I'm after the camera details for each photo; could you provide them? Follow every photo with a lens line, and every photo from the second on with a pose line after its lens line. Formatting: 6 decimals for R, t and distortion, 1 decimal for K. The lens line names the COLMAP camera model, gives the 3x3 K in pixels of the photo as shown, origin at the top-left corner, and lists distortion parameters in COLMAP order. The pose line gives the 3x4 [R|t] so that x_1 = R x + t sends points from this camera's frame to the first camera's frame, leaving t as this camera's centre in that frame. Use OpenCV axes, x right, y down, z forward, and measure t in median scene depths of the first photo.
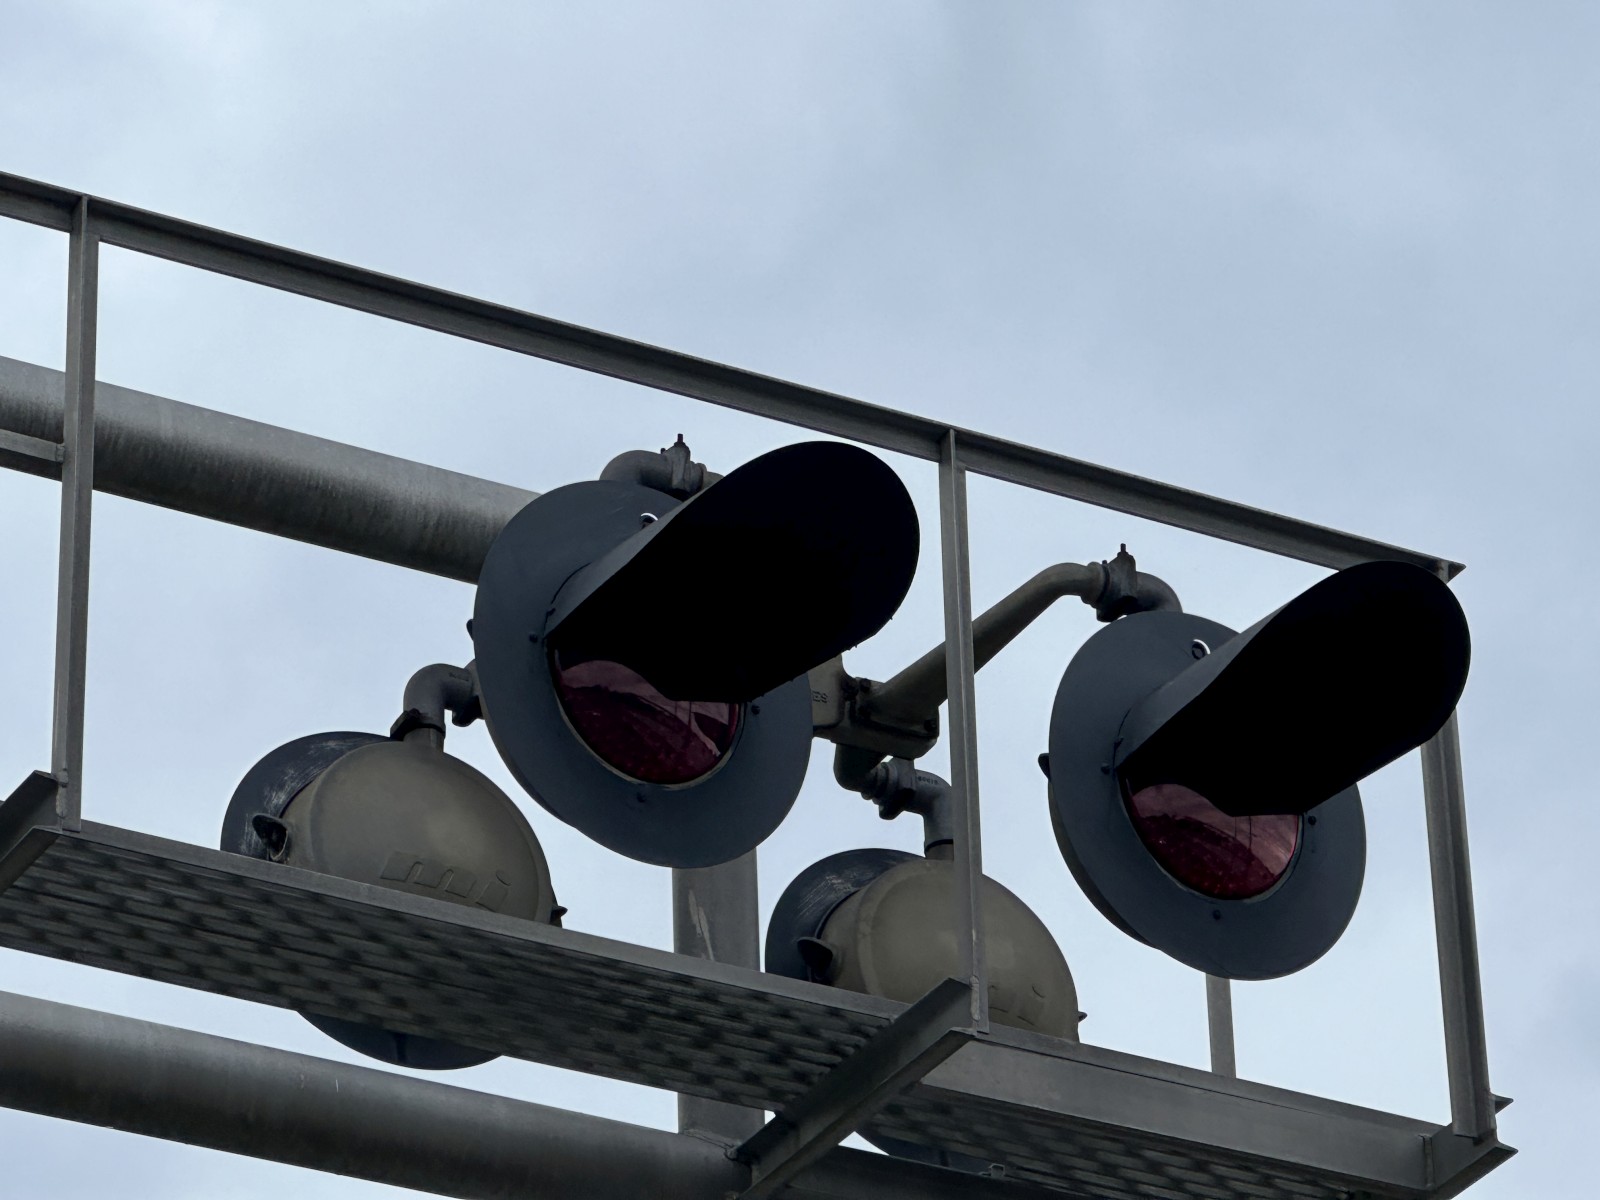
lens RADIAL K [[6687.7, 0, 800.0], [0, 6687.7, 600.0], [0, 0, 1]] dist [-0.849161, 0.449422]
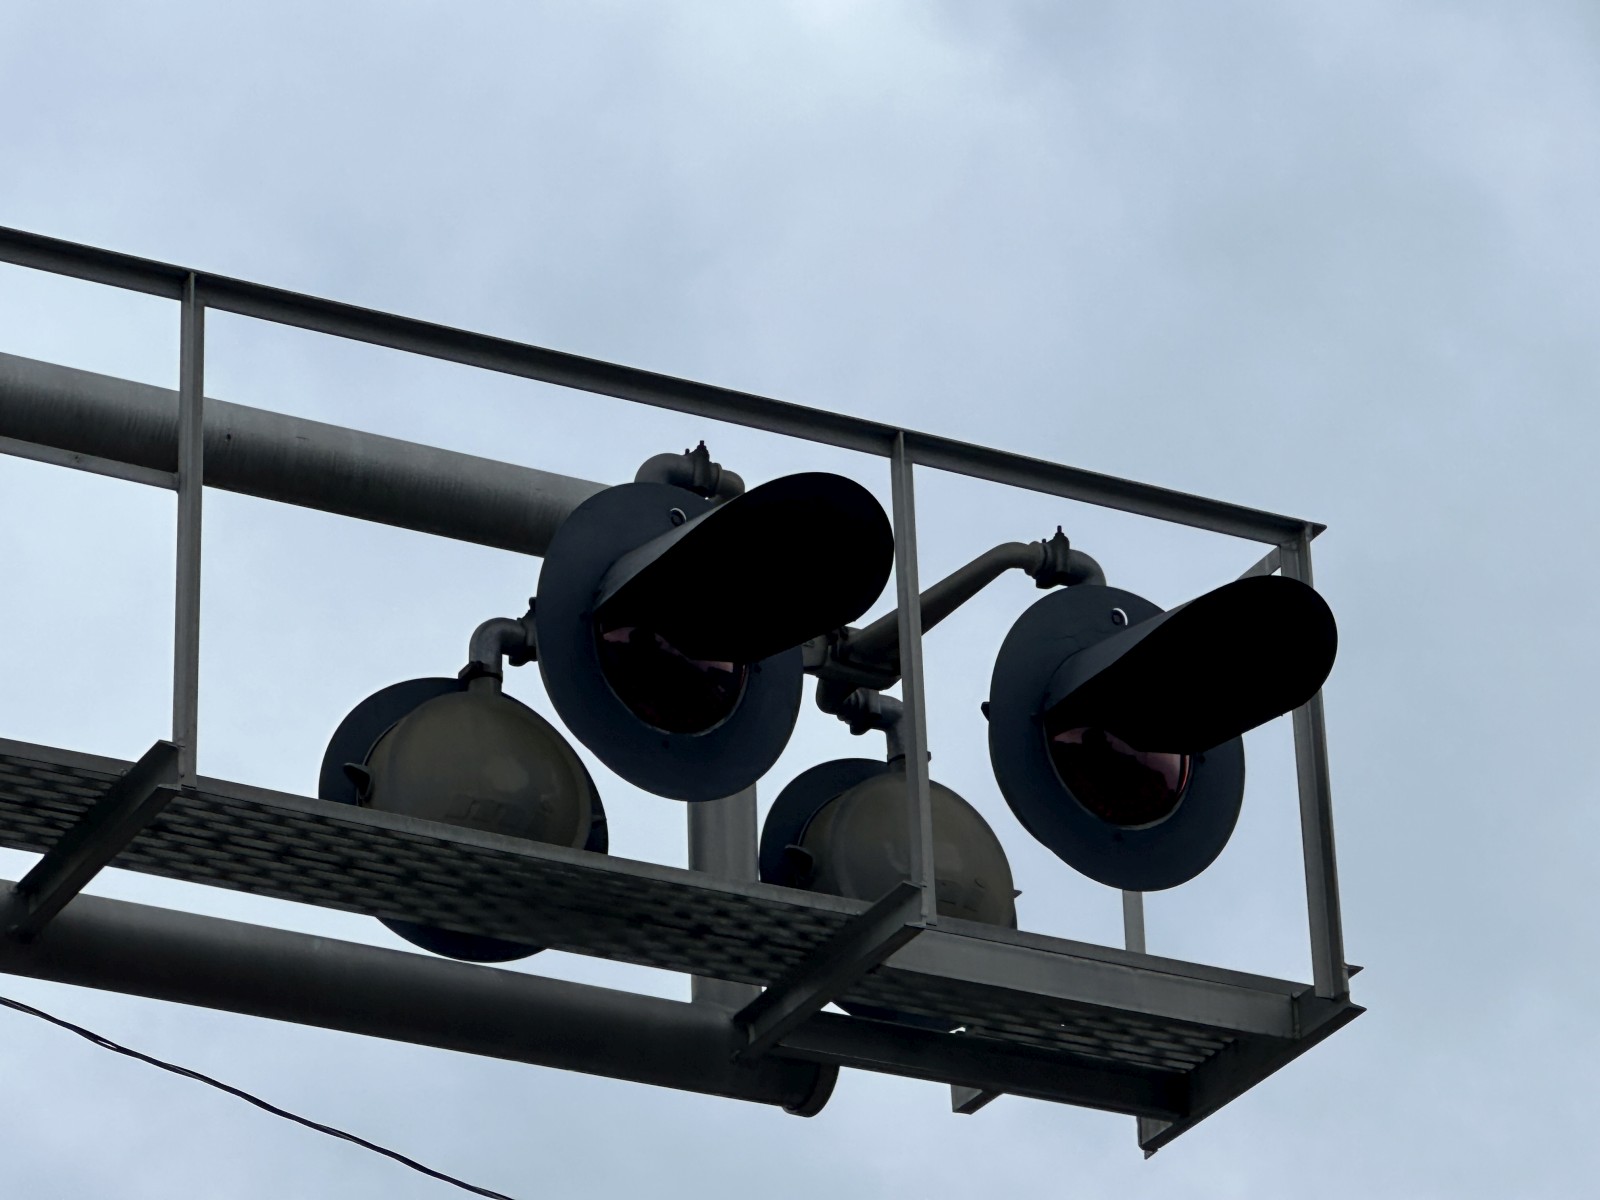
lens RADIAL K [[6308.9, 0, 800.0], [0, 6308.9, 600.0], [0, 0, 1]] dist [-0.025890, -0.629932]
pose [[0.999918, -0.010614, 0.007144, -0.004948], [0.010596, 0.999940, 0.002595, 0.002437], [-0.007171, -0.002519, 0.999971, -0.168913]]
